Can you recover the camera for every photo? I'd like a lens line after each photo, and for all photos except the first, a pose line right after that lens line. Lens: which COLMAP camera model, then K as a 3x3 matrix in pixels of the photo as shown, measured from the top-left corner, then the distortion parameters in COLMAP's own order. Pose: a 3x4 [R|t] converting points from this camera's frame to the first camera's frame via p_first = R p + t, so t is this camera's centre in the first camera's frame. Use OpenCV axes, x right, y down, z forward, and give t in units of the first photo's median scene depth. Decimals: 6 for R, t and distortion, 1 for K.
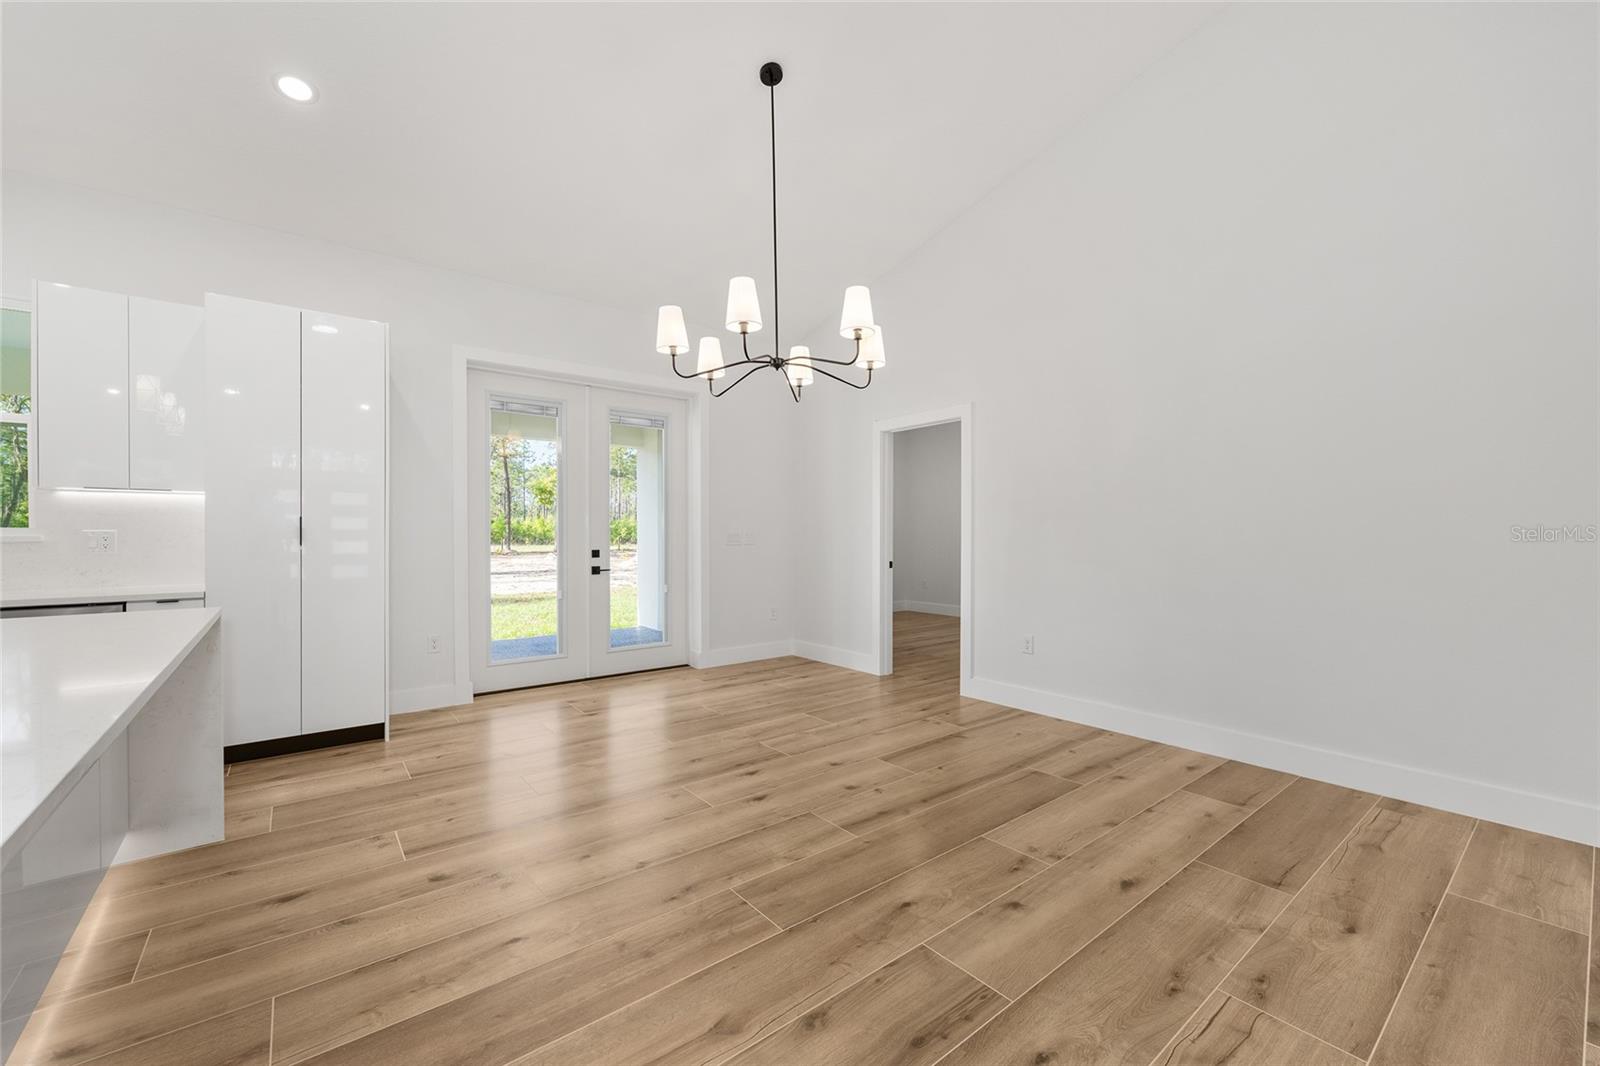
lens RADIAL K [[641.8, 0, 802.4], [0, 641.8, 533.7], [0, 0, 1]] dist [-0.002321, 0.001484]
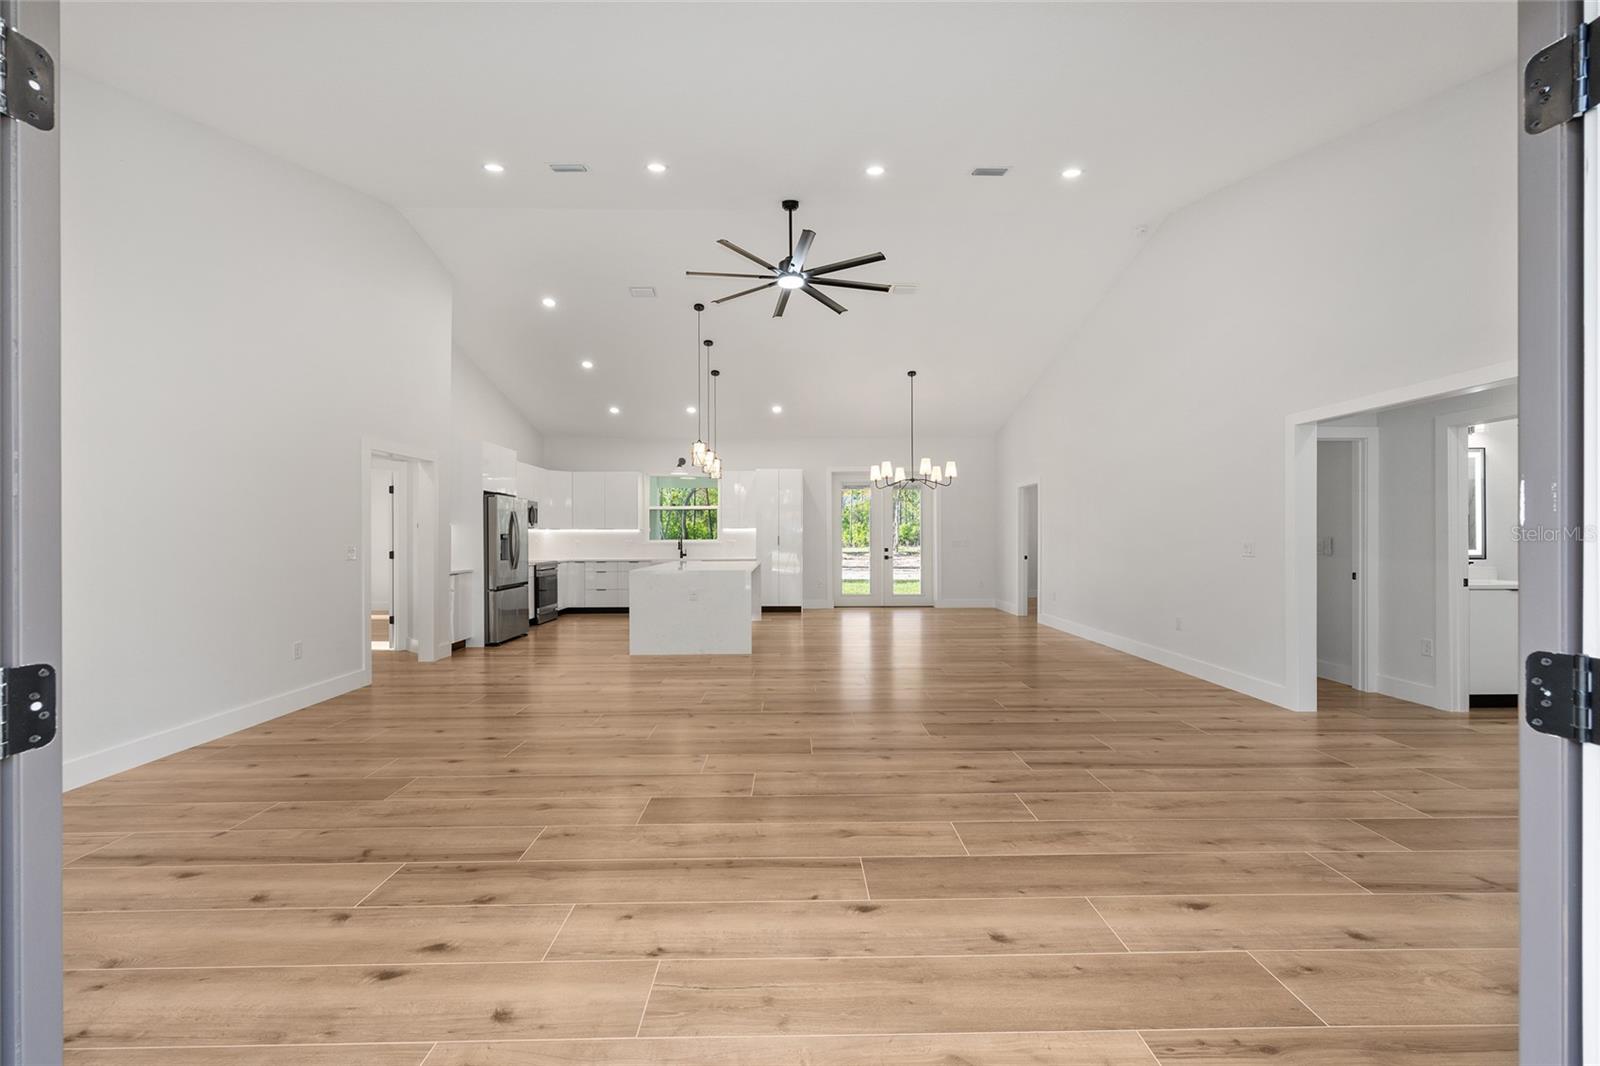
lens RADIAL K [[641.8, 0, 802.4], [0, 641.8, 538.4], [0, 0, 1]] dist [-0.002321, 0.001484]
pose [[0.792573, 0.000389, -0.609777, 1.162019], [0.003091, 0.999984, 0.004655, -0.027612], [0.609769, -0.005574, 0.792559, -1.349034]]
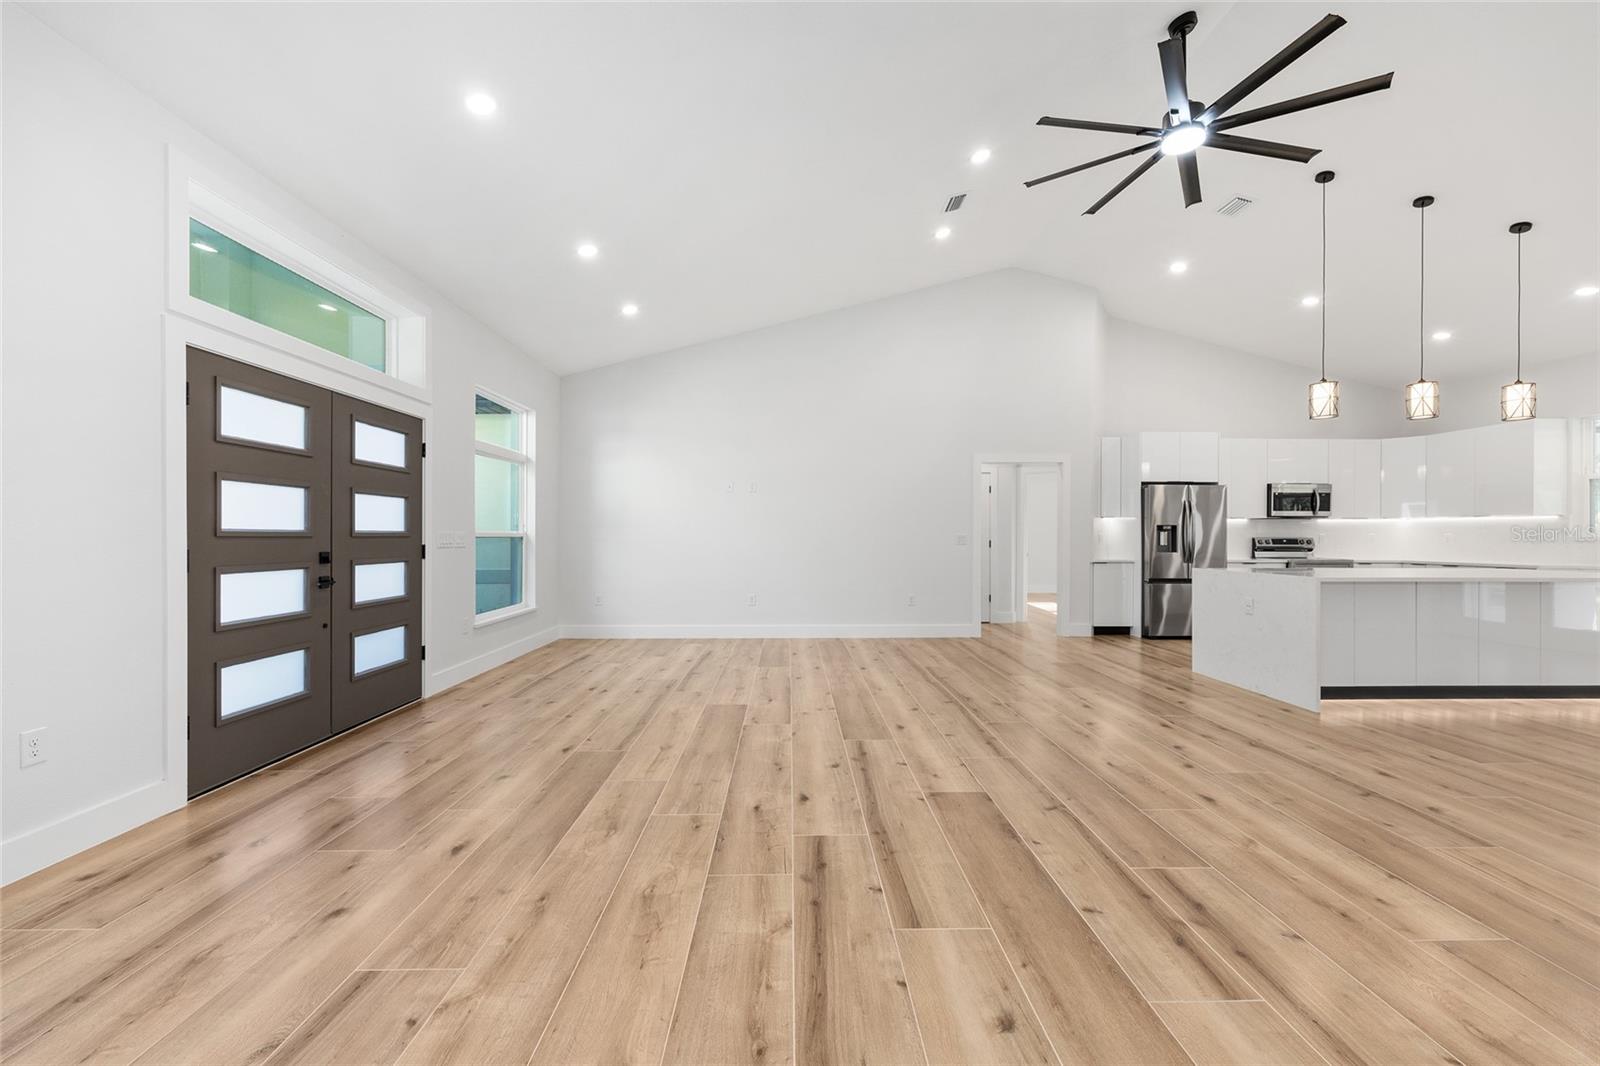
lens RADIAL K [[641.8, 0, 798.7], [0, 641.8, 537.8], [0, 0, 1]] dist [-0.002321, 0.001484]
pose [[-0.610805, 0.004174, -0.791770, 1.402309], [0.000552, 0.999988, 0.004846, -0.004908], [0.791781, 0.002523, -0.610800, 0.059185]]
